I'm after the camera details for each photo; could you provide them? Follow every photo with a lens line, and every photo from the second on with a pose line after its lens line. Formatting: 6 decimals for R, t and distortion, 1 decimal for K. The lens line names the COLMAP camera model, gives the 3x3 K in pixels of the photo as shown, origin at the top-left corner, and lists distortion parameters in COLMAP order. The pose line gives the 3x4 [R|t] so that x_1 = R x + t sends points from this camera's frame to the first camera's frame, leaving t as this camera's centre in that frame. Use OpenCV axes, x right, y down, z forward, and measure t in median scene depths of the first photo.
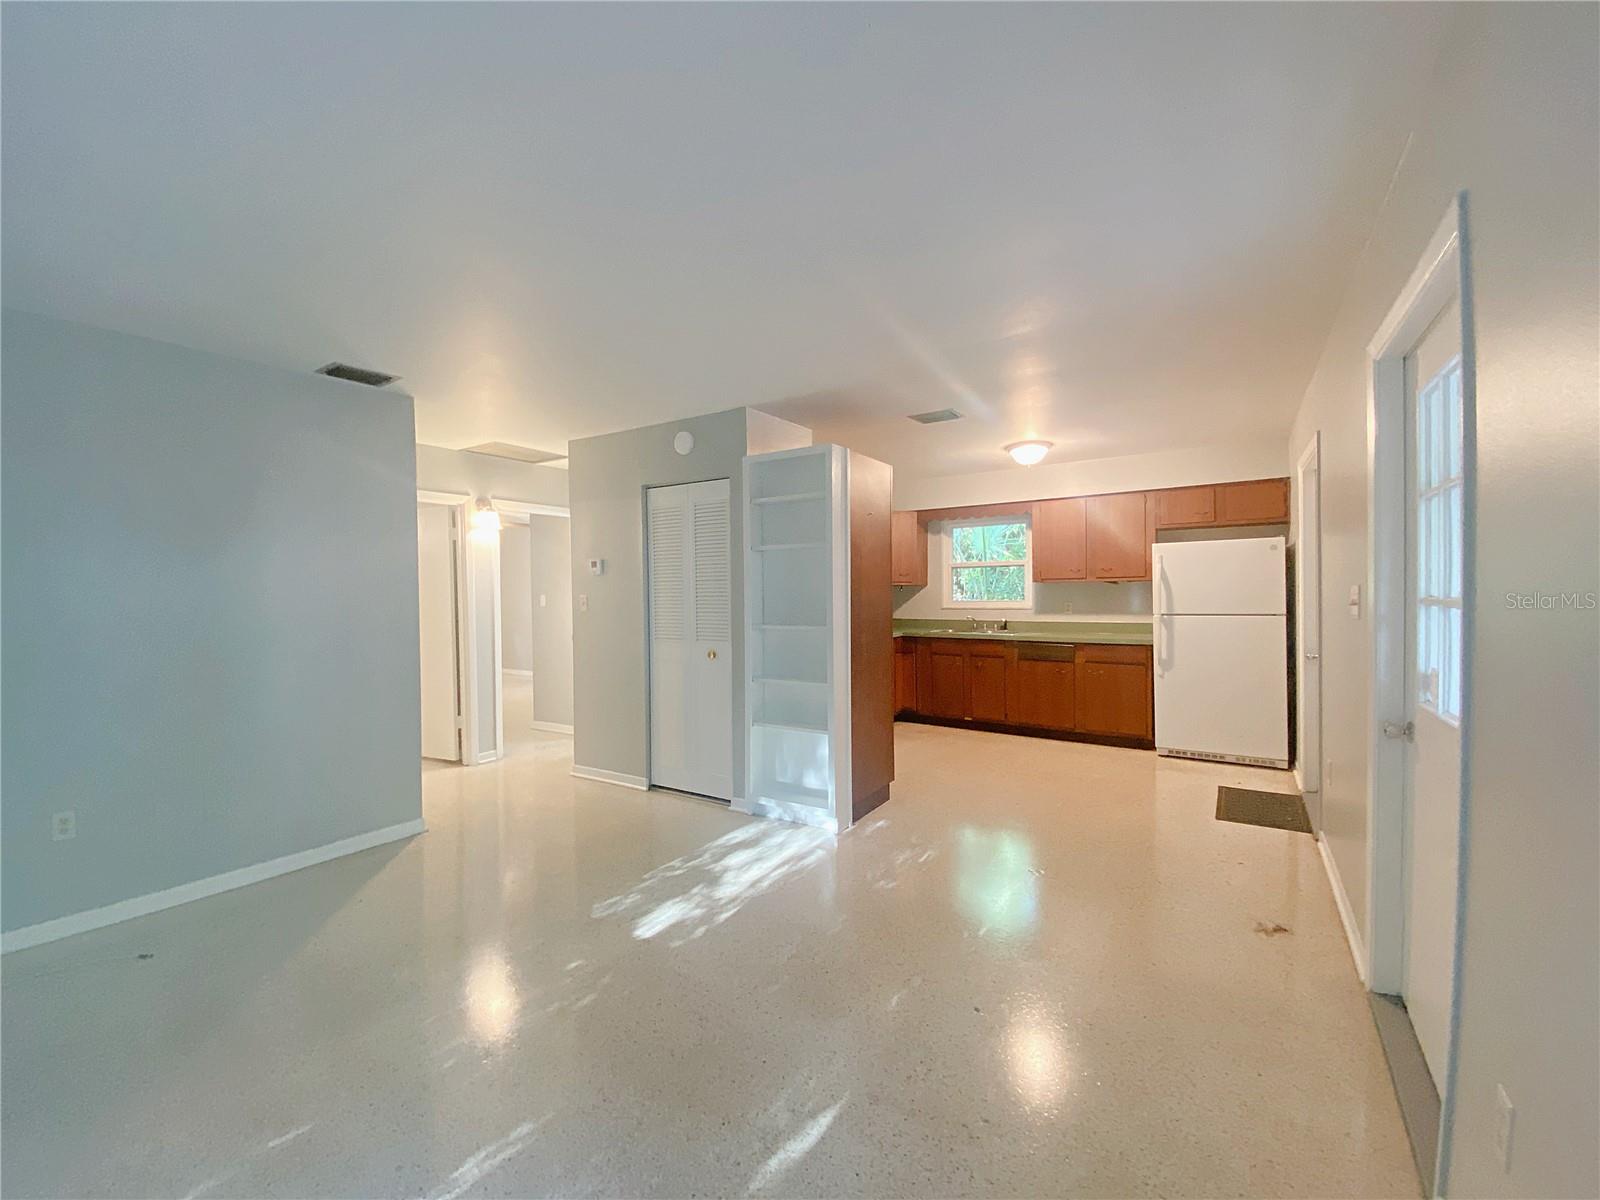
lens RADIAL K [[643.2, 0, 820.5], [0, 643.2, 598.4], [0, 0, 1]] dist [0.000670, -0.000230]
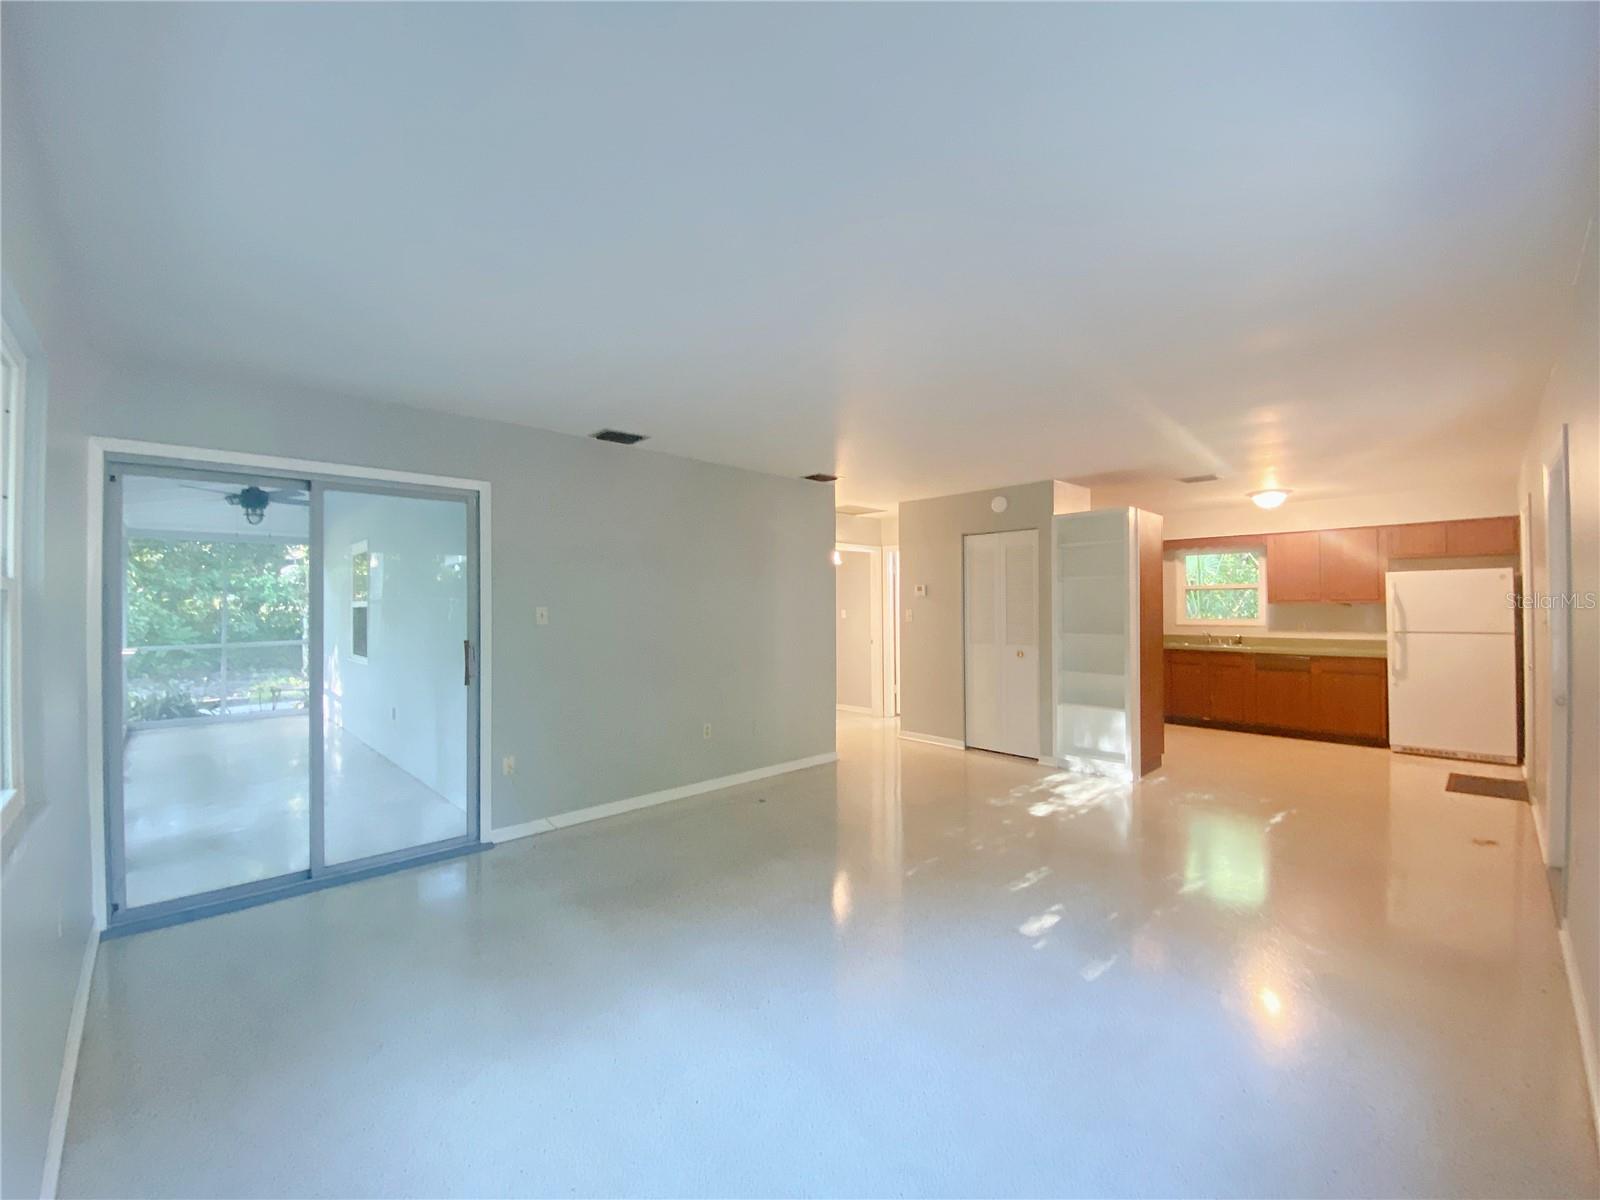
lens RADIAL K [[644.1, 0, 800.0], [0, 644.1, 600.0], [0, 0, 1]] dist [-0.032762, -0.000072]
pose [[0.964939, 0.007111, -0.262379, -0.229841], [-0.012804, 0.999718, -0.019998, 0.002782], [0.262163, 0.022656, 0.964758, -0.404270]]
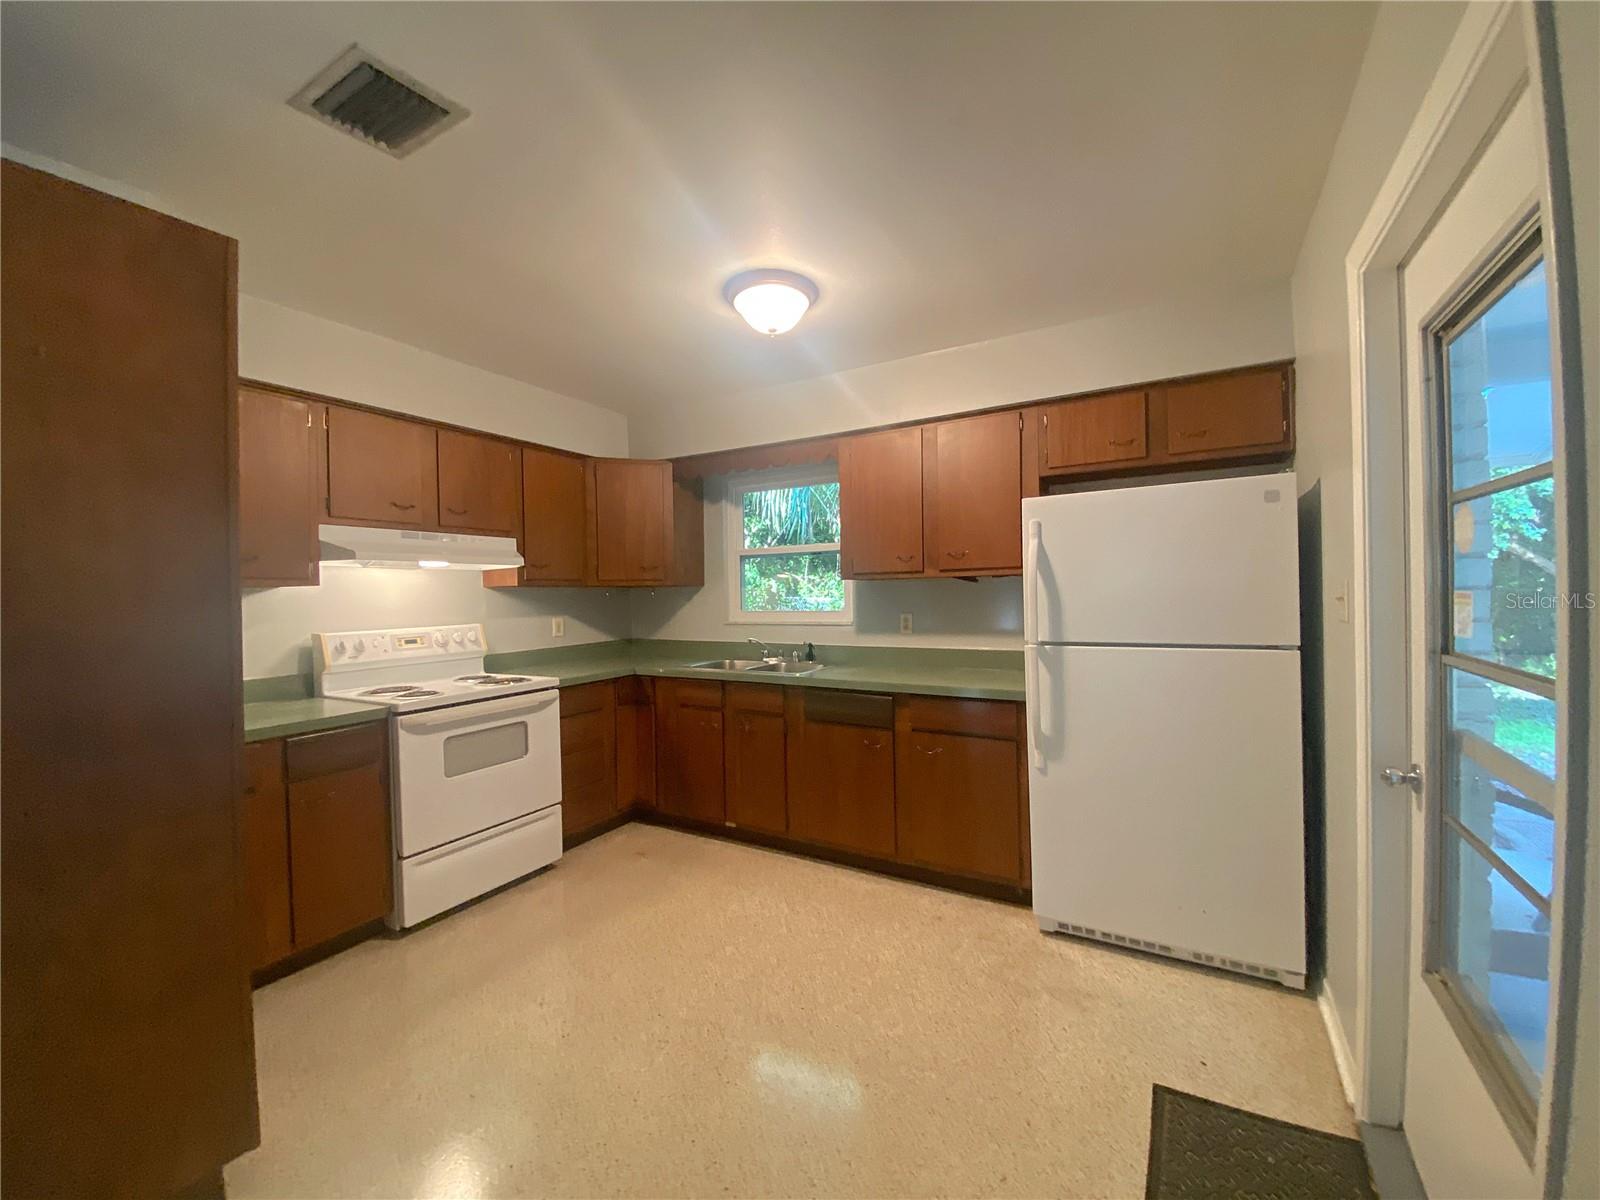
lens RADIAL K [[643.2, 0, 820.5], [0, 643.2, 598.4], [0, 0, 1]] dist [0.000670, -0.000230]
pose [[0.998231, -0.006838, 0.059061, 0.341318], [0.007044, 0.999970, -0.003292, -0.007719], [-0.059037, 0.003702, 0.998249, 0.535326]]
